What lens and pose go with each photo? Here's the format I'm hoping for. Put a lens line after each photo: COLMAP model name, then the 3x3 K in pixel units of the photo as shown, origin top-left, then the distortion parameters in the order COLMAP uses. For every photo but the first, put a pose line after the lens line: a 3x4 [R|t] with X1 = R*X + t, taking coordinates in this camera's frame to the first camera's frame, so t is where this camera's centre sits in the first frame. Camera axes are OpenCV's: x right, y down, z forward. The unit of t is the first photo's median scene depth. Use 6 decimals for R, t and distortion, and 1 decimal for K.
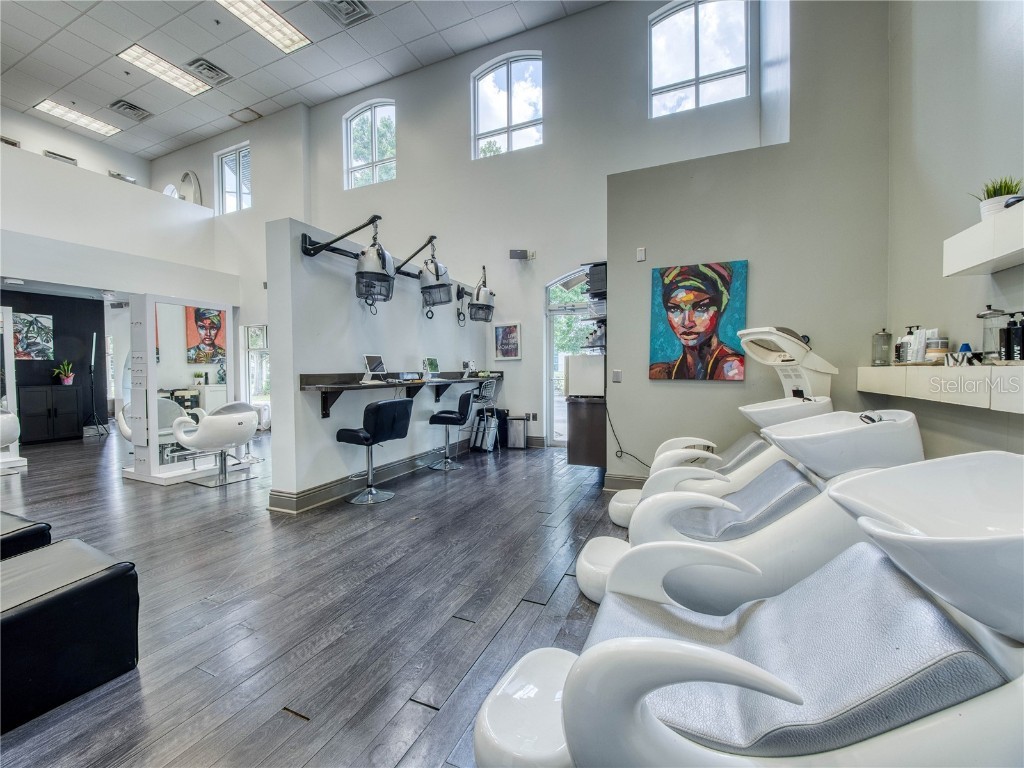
lens RADIAL K [[424.3, 0, 501.4], [0, 424.3, 382.4], [0, 0, 1]] dist [-0.001233, -0.000373]
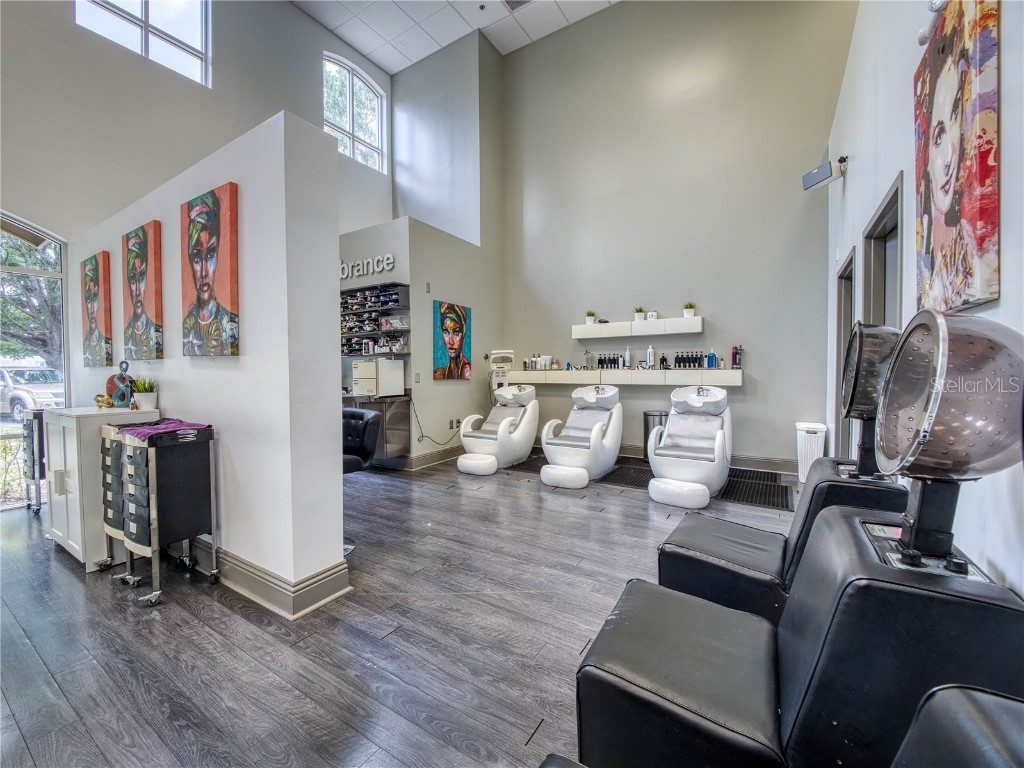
lens RADIAL K [[424.3, 0, 501.4], [0, 424.3, 382.4], [0, 0, 1]] dist [-0.001233, -0.000373]
pose [[0.142530, -0.023813, 0.989504, -1.034323], [0.037804, 0.999112, 0.018599, -0.017495], [-0.989068, 0.034756, 0.143304, 0.618177]]
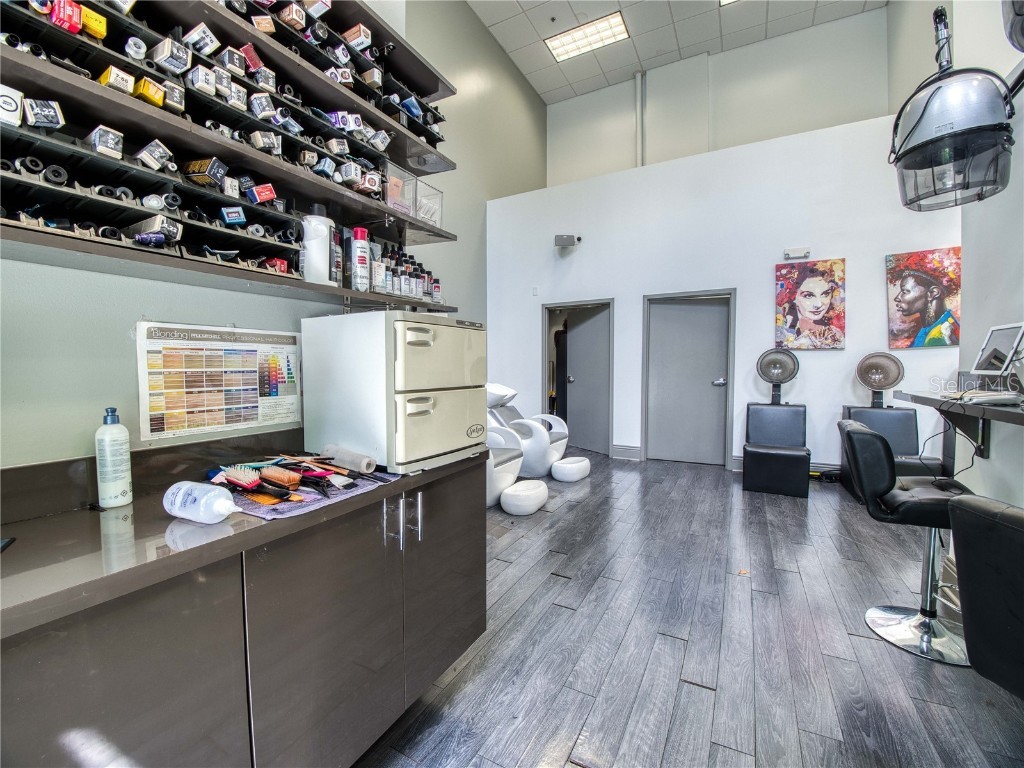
lens RADIAL K [[447.0, 0, 512.0], [0, 447.0, 384.0], [0, 0, 1]] dist [-0.003170, -0.000476]
pose [[-0.999204, 0.006884, 0.039292, 0.138833], [0.009623, 0.997504, 0.069955, -0.051413], [-0.038712, 0.070278, -0.996776, 1.583653]]
